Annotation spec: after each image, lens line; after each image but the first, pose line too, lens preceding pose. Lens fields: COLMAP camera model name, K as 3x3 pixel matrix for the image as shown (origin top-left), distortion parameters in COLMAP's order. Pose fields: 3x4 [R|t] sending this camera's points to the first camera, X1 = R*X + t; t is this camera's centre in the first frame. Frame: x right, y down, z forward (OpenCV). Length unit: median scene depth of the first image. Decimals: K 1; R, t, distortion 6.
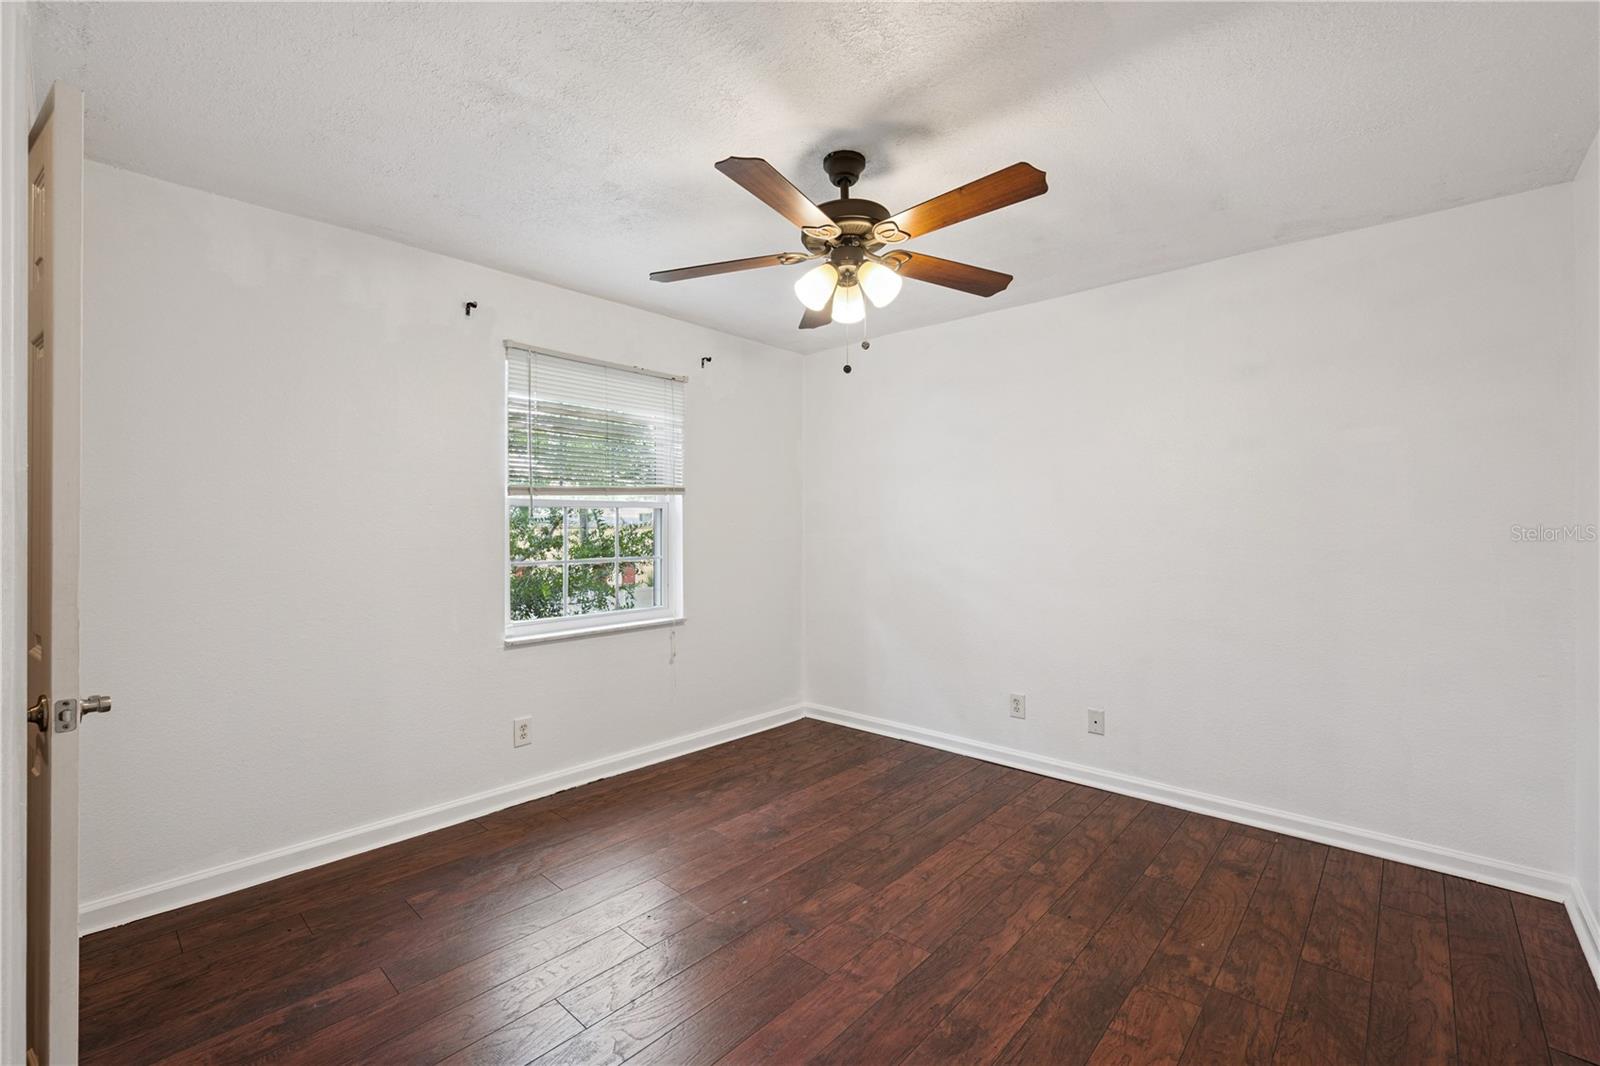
lens RADIAL K [[677.9, 0, 800.1], [0, 677.9, 527.4], [0, 0, 1]] dist [-0.000367, 0.000385]
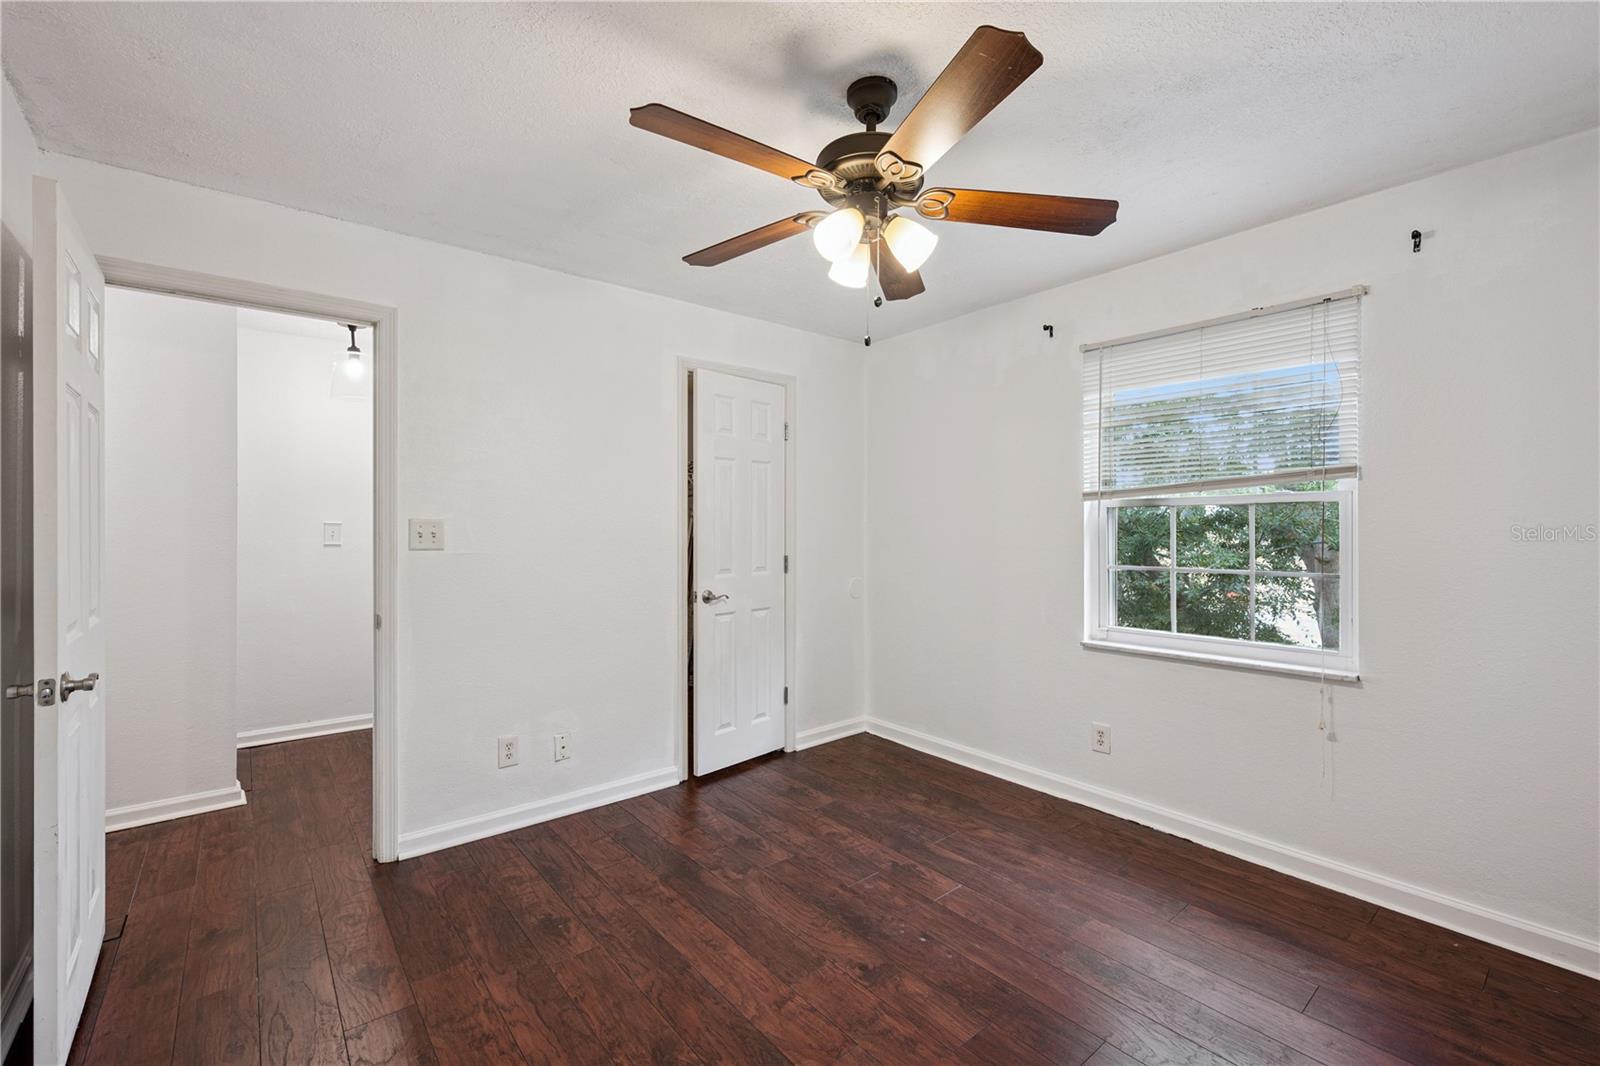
lens RADIAL K [[677.9, 0, 800.1], [0, 677.9, 527.4], [0, 0, 1]] dist [-0.000367, 0.000385]
pose [[-0.141754, 0.000079, -0.989902, 0.870994], [-0.001349, 0.999999, 0.000273, -0.003685], [0.989901, 0.001374, -0.141754, 0.991427]]
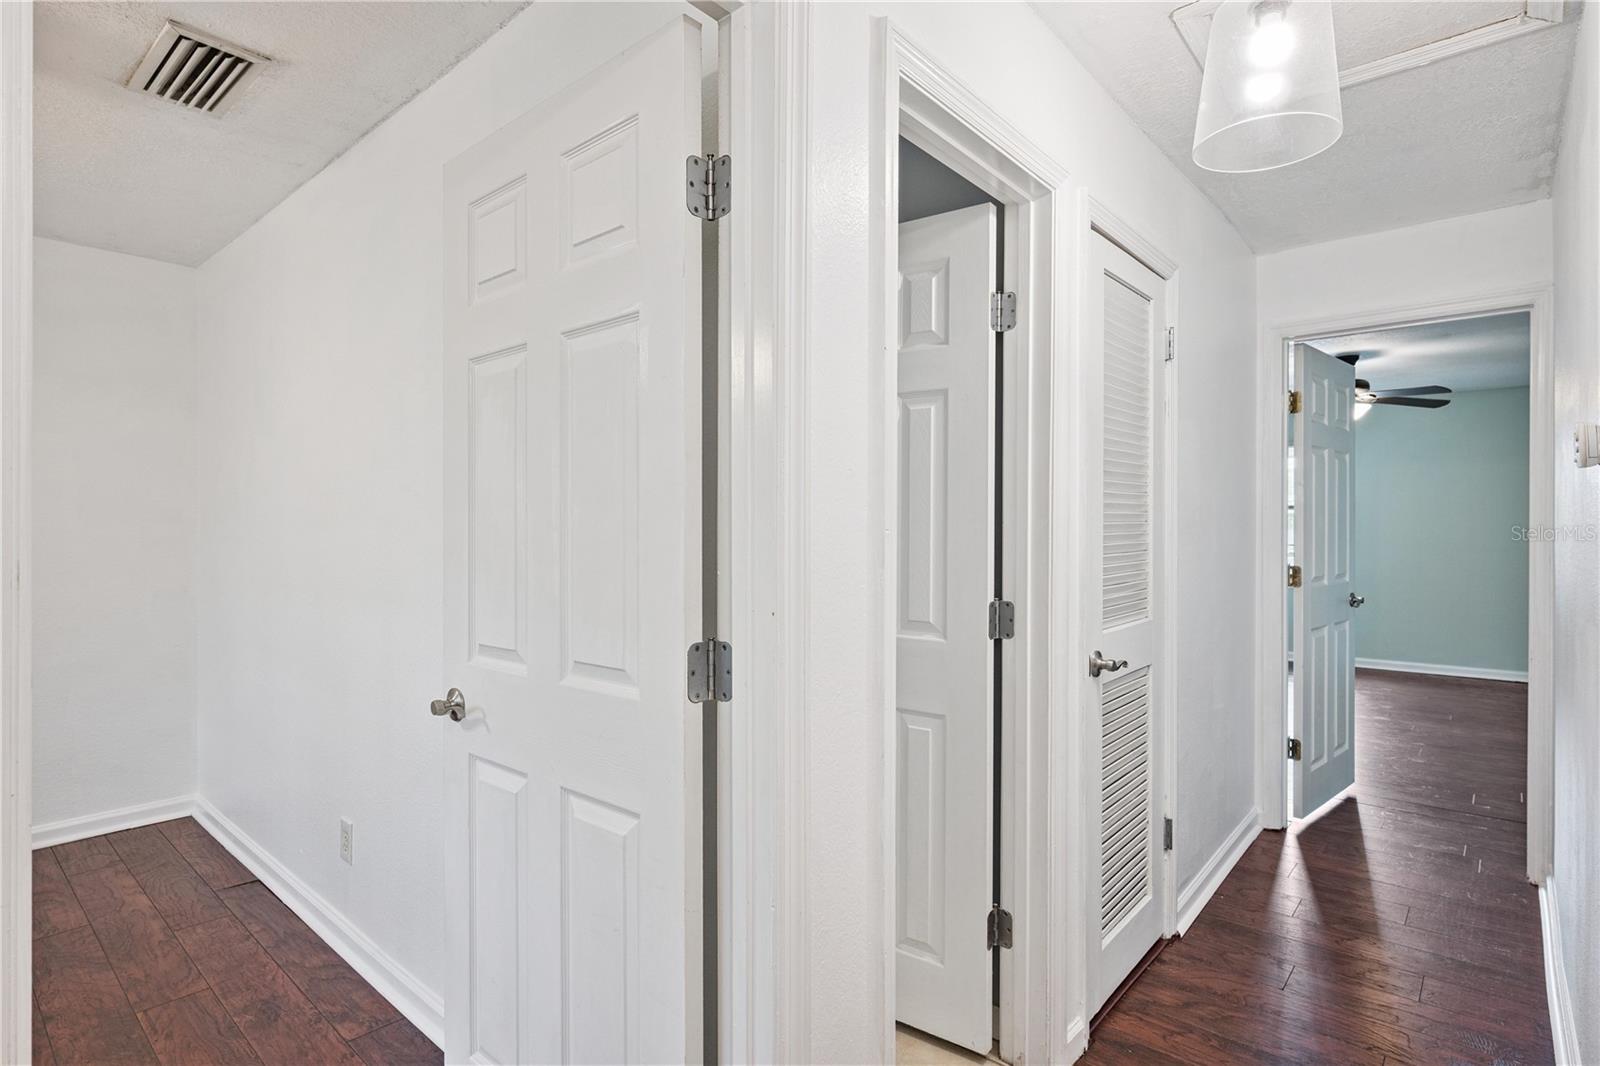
lens RADIAL K [[796.7, 0, 800.0], [0, 796.7, 533.0], [0, 0, 1]] dist [-0.001767, -0.000560]
pose [[-0.019978, -0.005200, 0.999787, -0.445669], [0.003443, 0.999980, 0.005270, 0.000830], [-0.999794, 0.003547, -0.019960, -0.156286]]
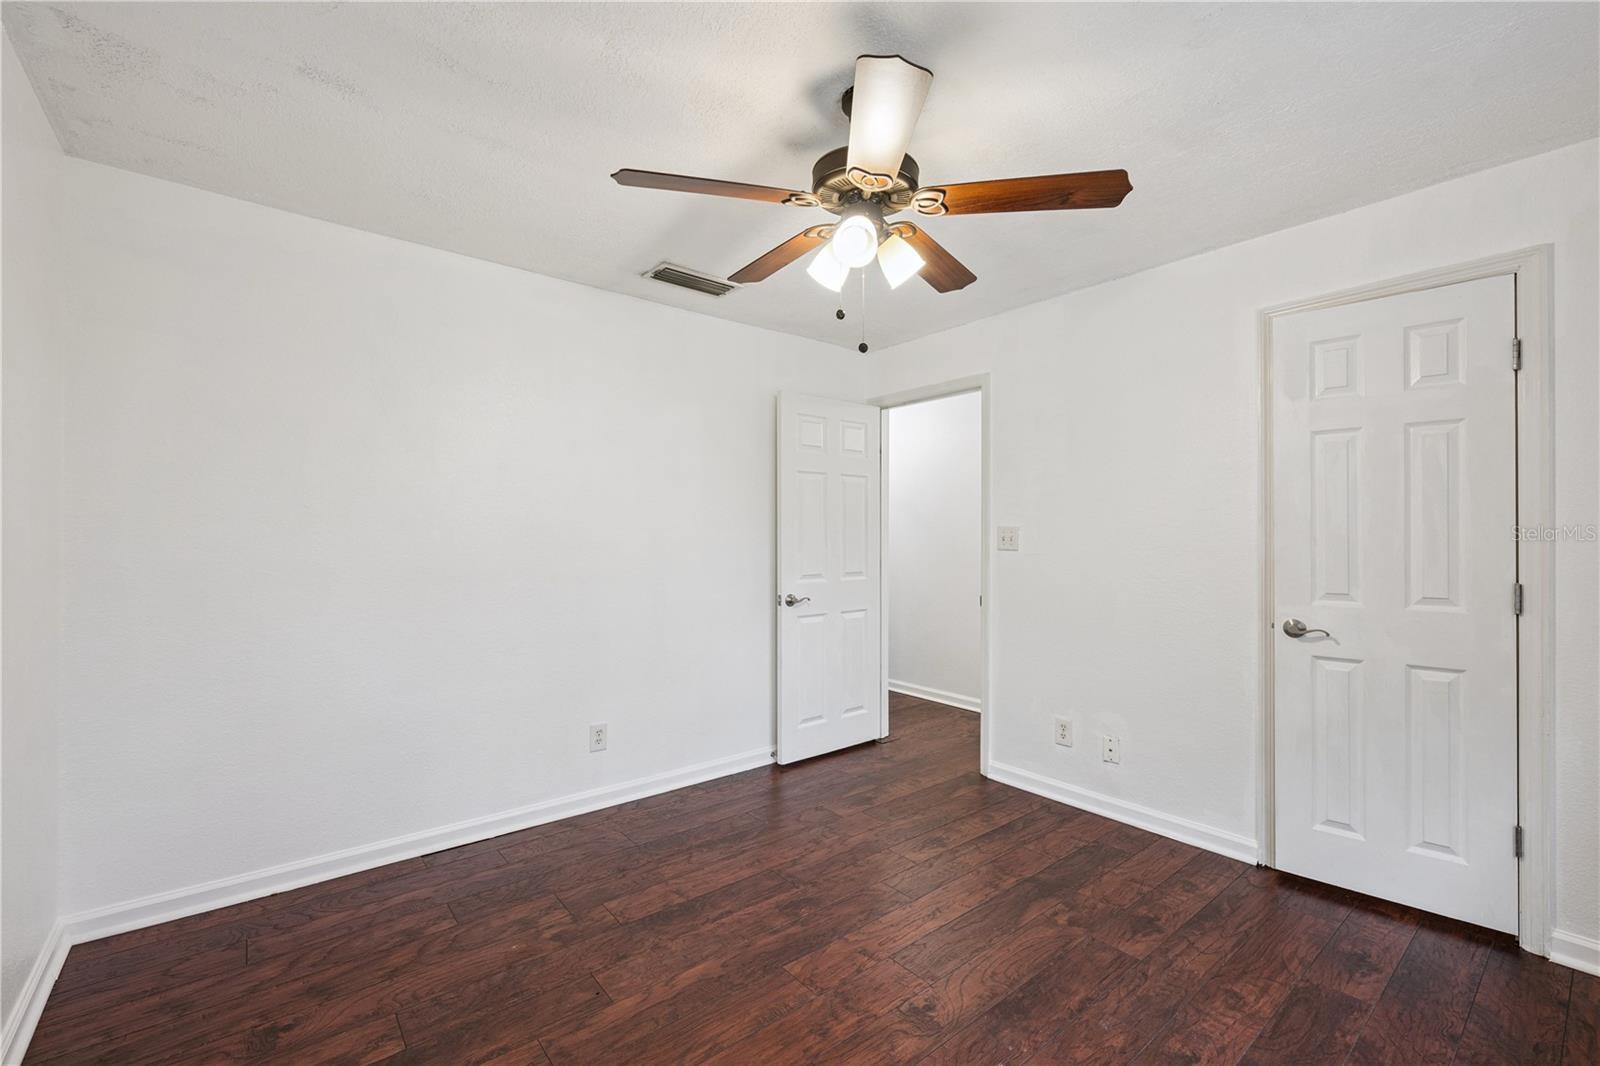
lens RADIAL K [[680.2, 0, 800.0], [0, 680.2, 533.0], [0, 0, 1]] dist [0.000064, 0.000237]
pose [[-0.988722, 0.000752, 0.149758, 0.018452], [0.000494, 0.999998, -0.001762, 0.000110], [-0.149759, -0.001668, -0.988721, 1.778517]]
